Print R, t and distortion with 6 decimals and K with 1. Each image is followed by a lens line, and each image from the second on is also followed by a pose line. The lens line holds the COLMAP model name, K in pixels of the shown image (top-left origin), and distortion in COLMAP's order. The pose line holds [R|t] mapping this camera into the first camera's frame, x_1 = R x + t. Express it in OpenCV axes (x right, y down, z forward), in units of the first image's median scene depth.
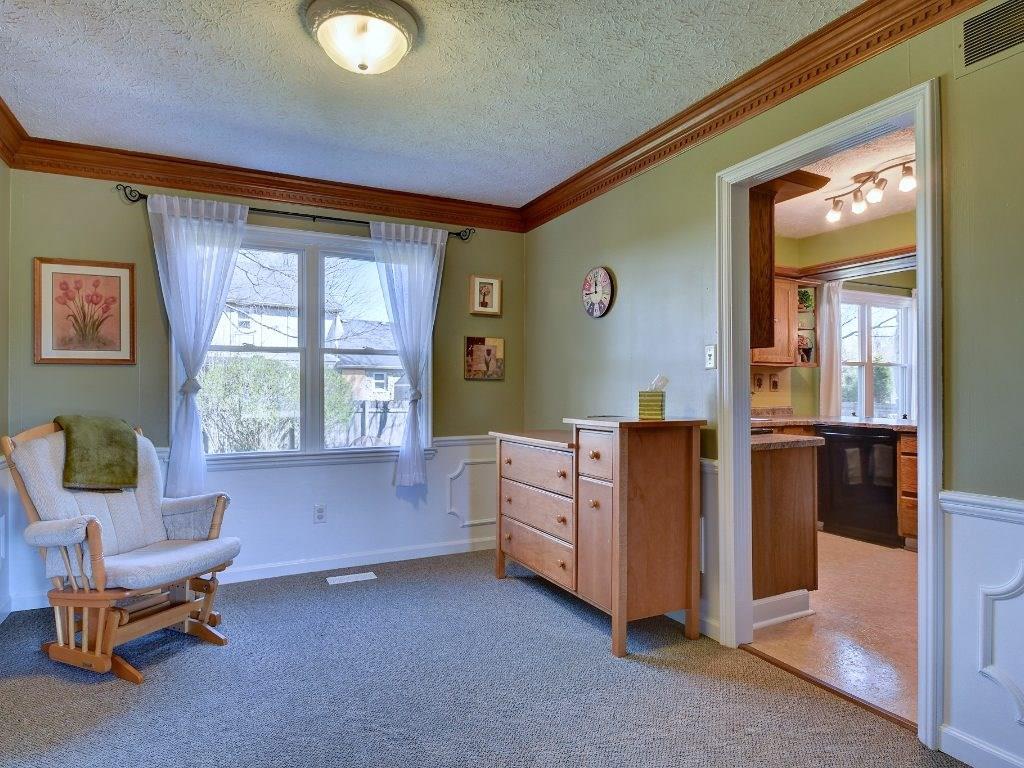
lens RADIAL K [[614.8, 0, 512.0], [0, 614.8, 384.0], [0, 0, 1]] dist [0.038477, -0.000484]
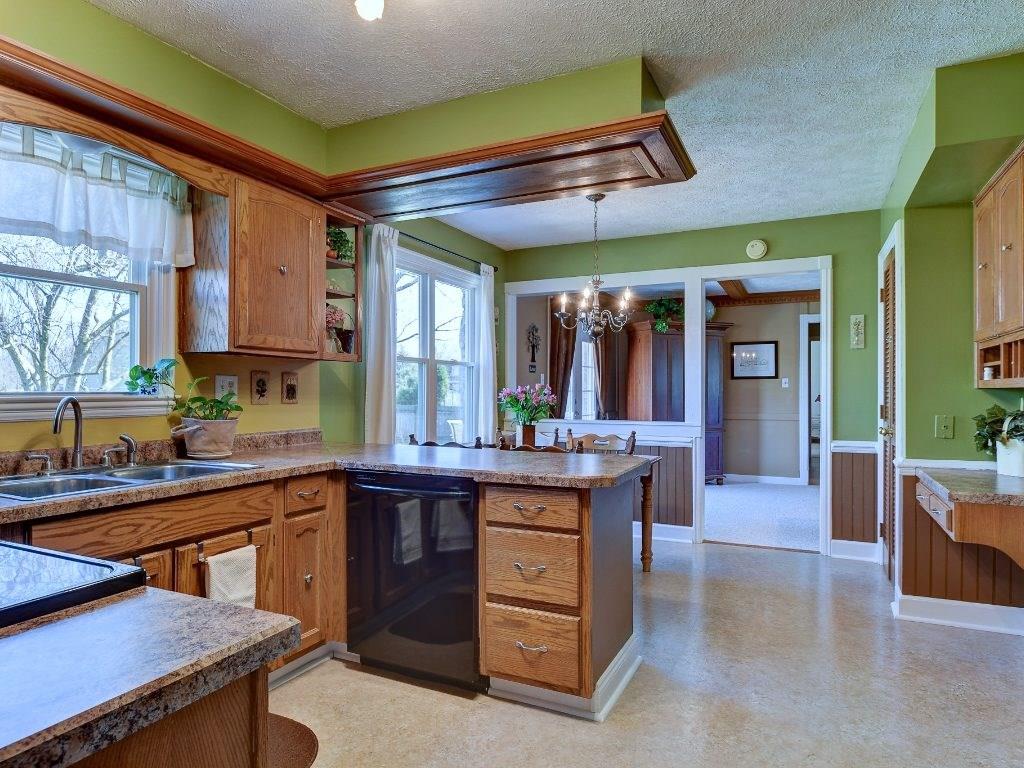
lens RADIAL K [[620.3, 0, 512.0], [0, 620.3, 384.0], [0, 0, 1]] dist [-0.000535, 0.000207]
pose [[0.789898, 0.008658, 0.613177, 0.240173], [-0.008484, 0.999959, -0.003190, -0.005319], [-0.613179, -0.002682, 0.789939, 0.434779]]
